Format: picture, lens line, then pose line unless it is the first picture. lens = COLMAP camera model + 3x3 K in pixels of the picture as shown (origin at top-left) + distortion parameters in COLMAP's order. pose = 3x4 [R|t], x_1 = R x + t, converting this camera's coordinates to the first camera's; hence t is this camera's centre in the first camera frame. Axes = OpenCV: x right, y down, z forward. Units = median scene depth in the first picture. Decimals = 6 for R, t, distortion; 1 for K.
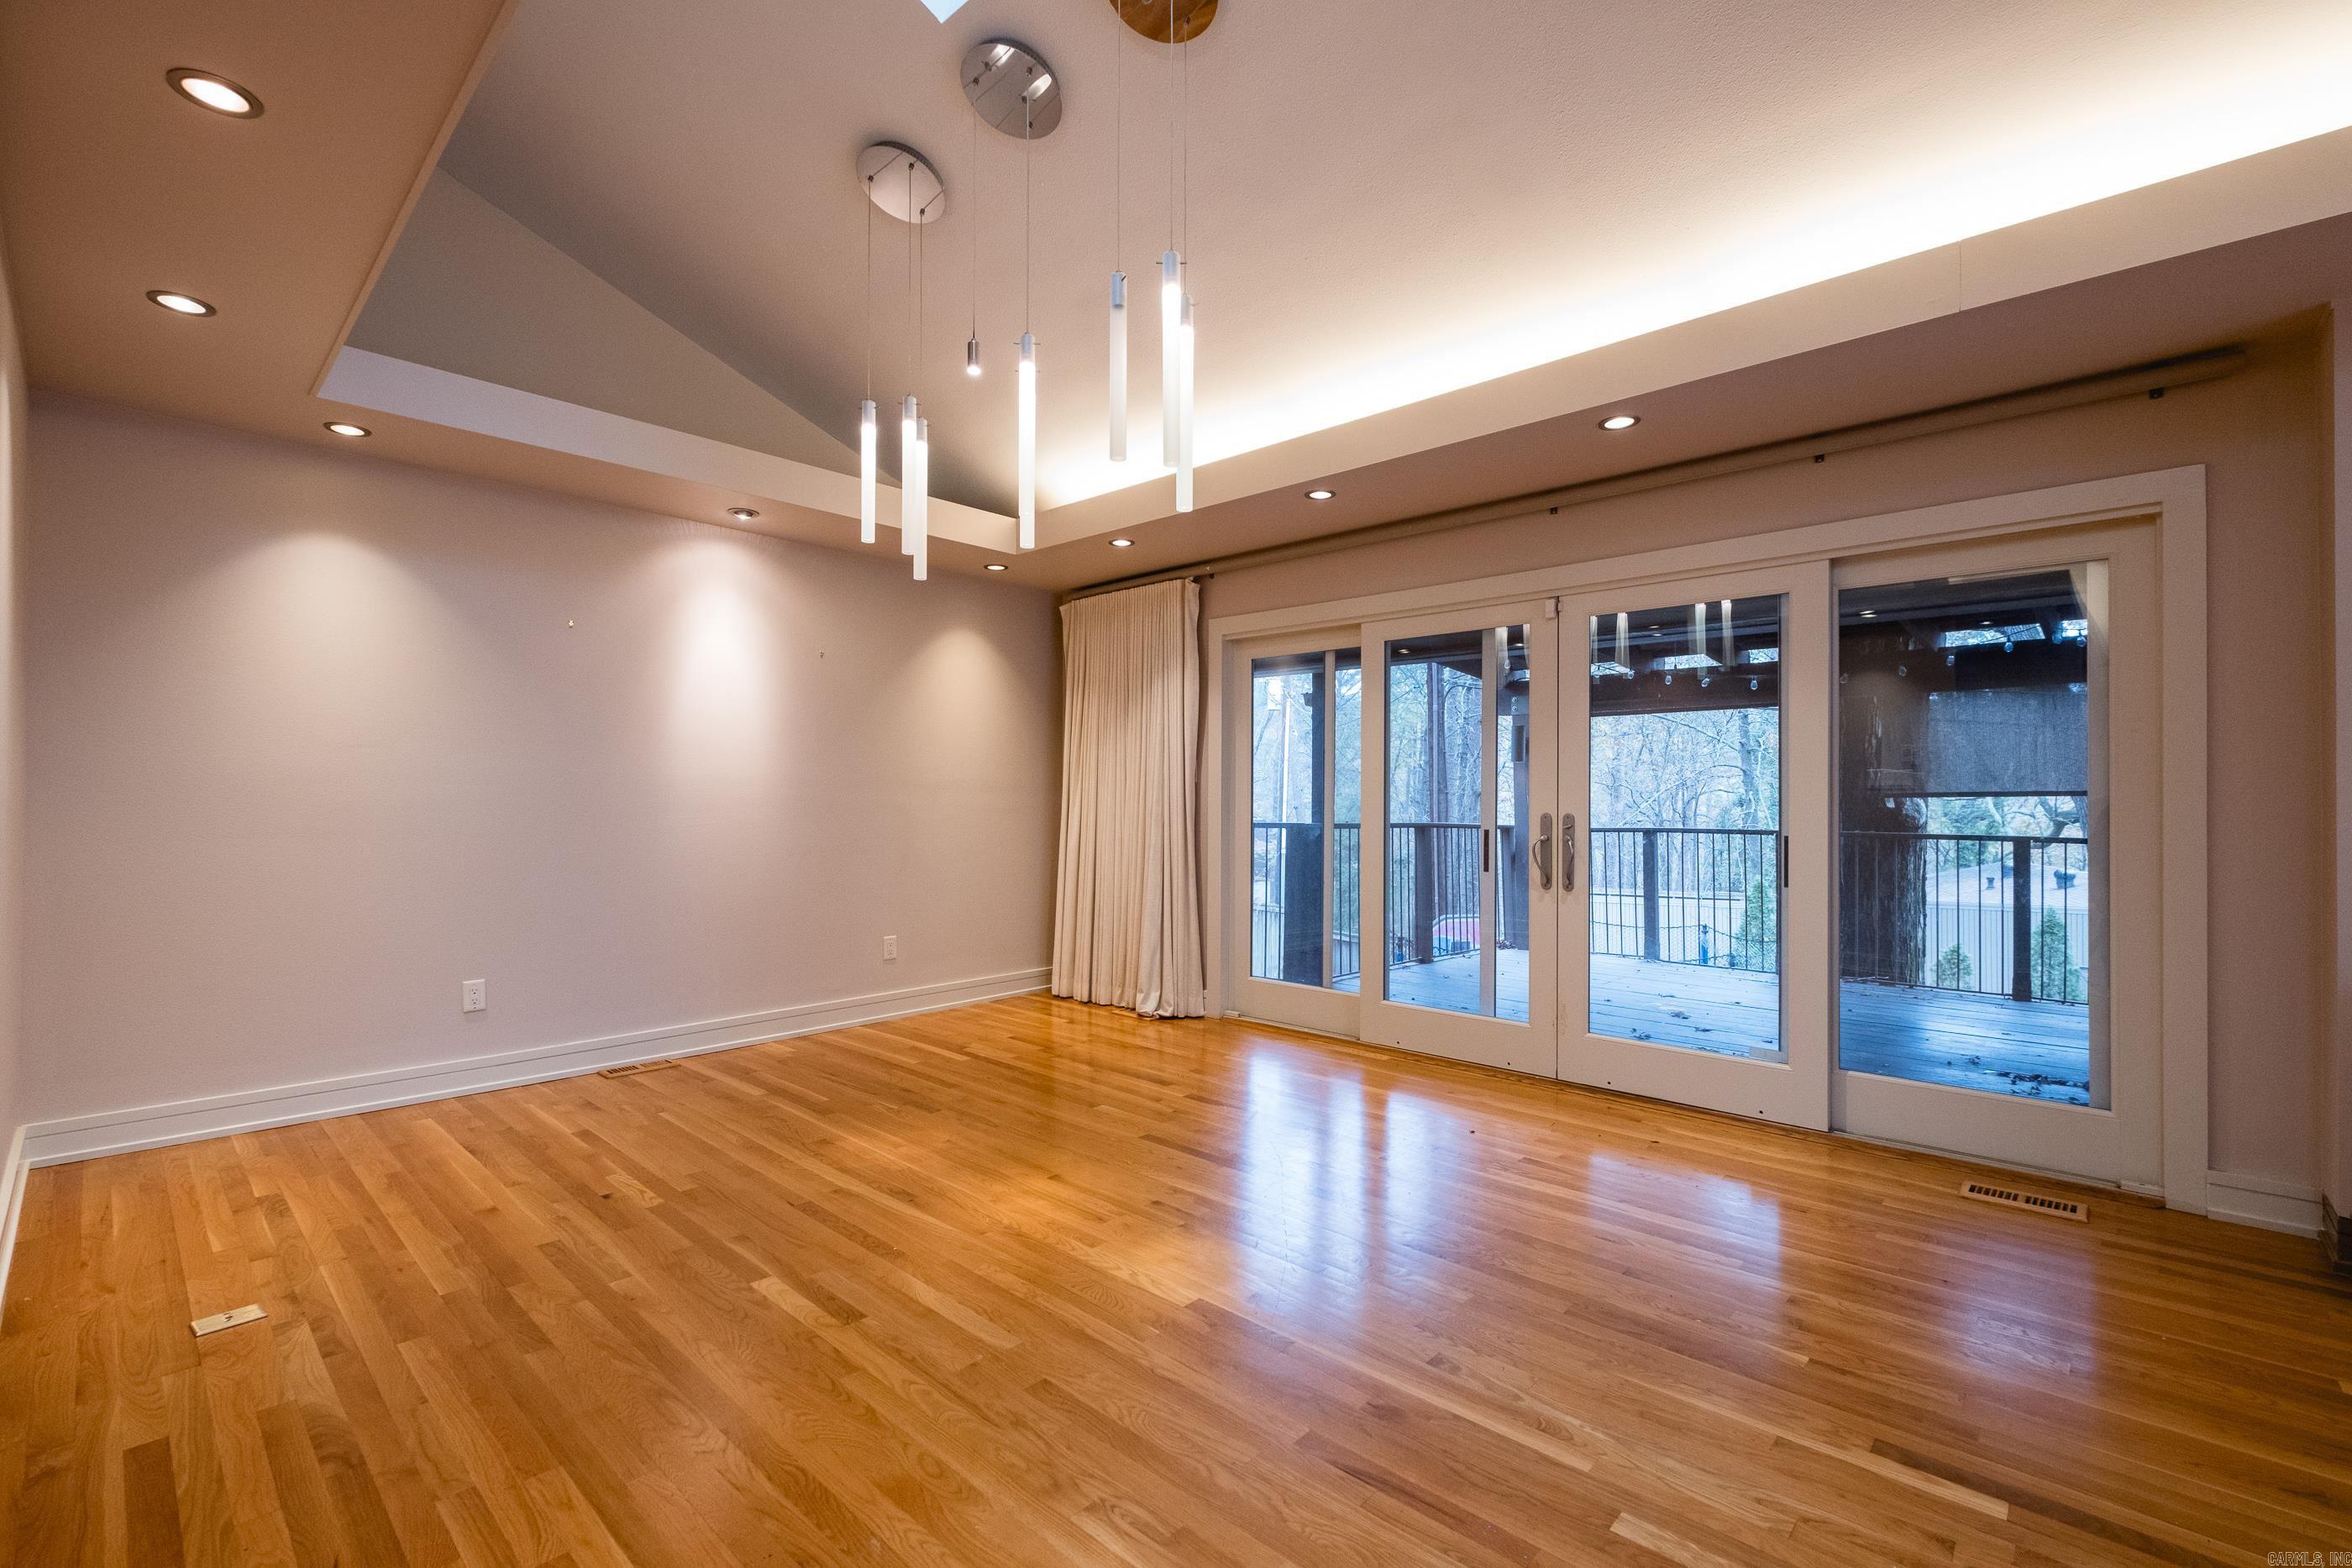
lens RADIAL K [[1030.6, 0, 1167.7], [0, 1030.6, 793.6], [0, 0, 1]] dist [-0.002488, -0.000990]
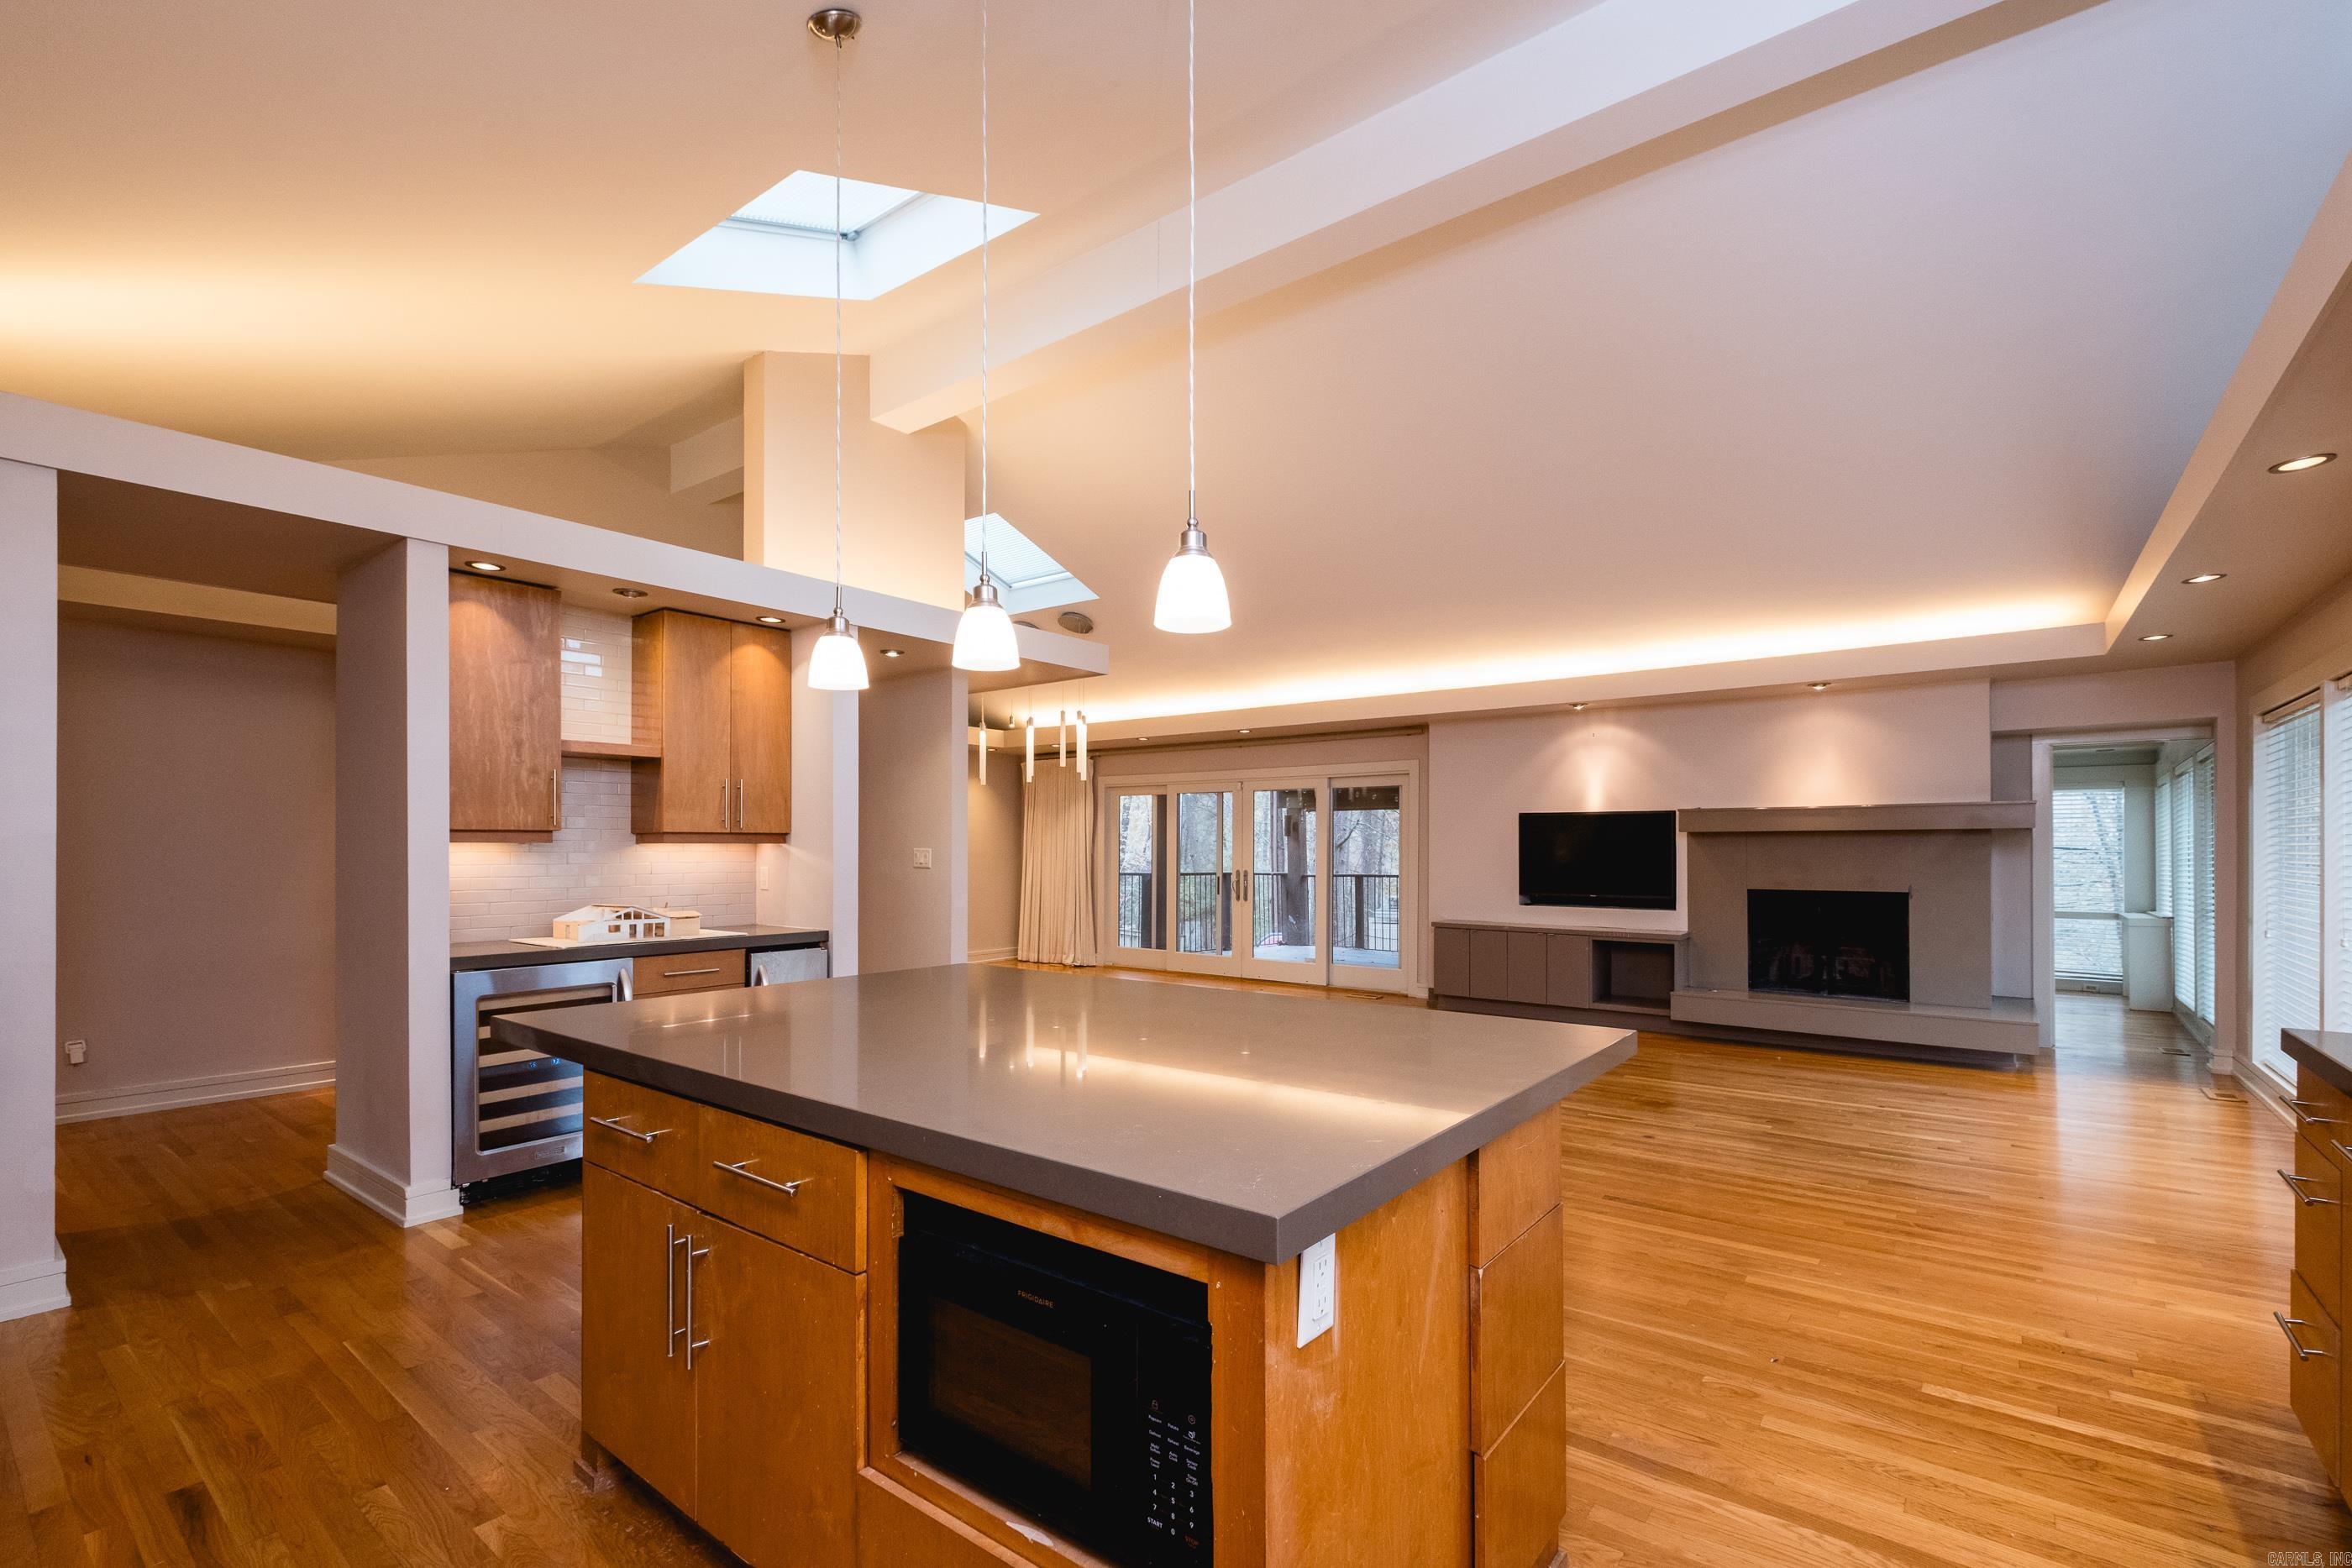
lens RADIAL K [[1030.6, 0, 1118.5], [0, 1030.6, 833.9], [0, 0, 1]] dist [-0.002488, -0.000990]
pose [[0.998764, -0.000614, 0.049707, -0.021779], [0.000854, 0.999988, -0.004813, -0.041168], [-0.049704, 0.004850, 0.998752, -1.070894]]
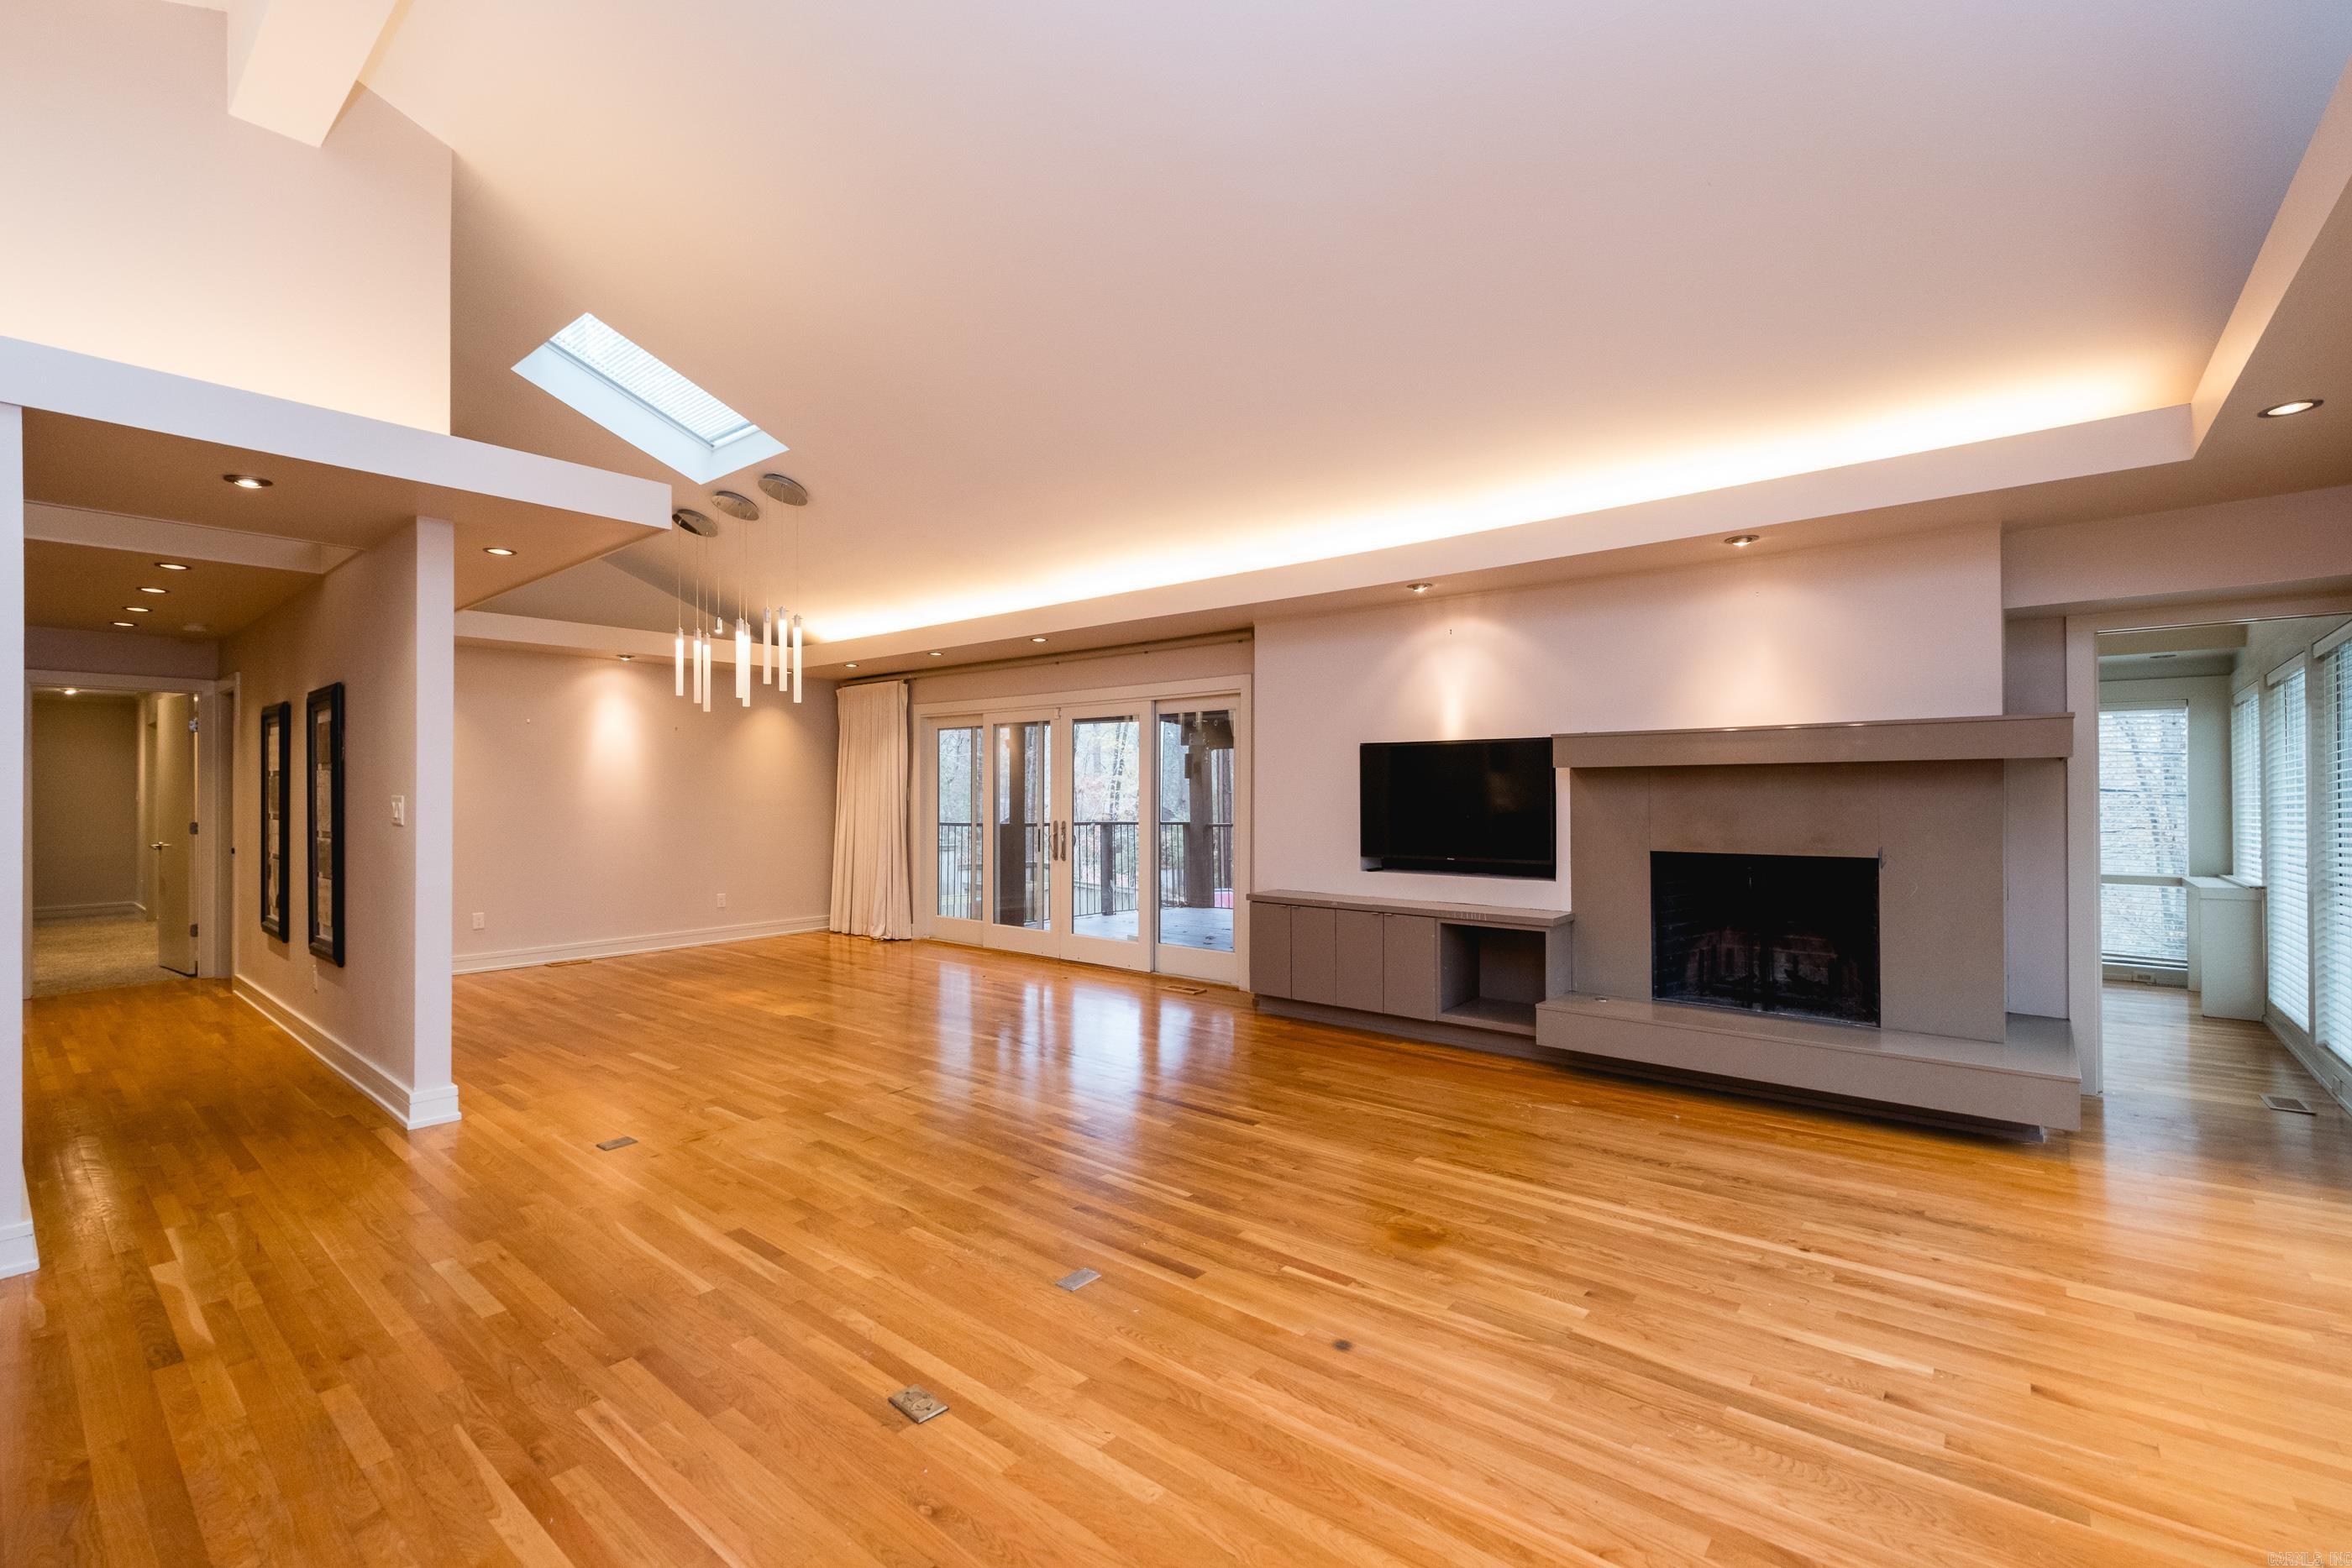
lens RADIAL K [[1030.6, 0, 1166.0], [0, 1030.6, 777.8], [0, 0, 1]] dist [-0.002488, -0.000990]
pose [[0.998248, -0.003766, 0.059043, 0.345087], [0.004069, 0.999979, -0.005013, -0.037526], [-0.059023, 0.005245, 0.998243, -0.693426]]
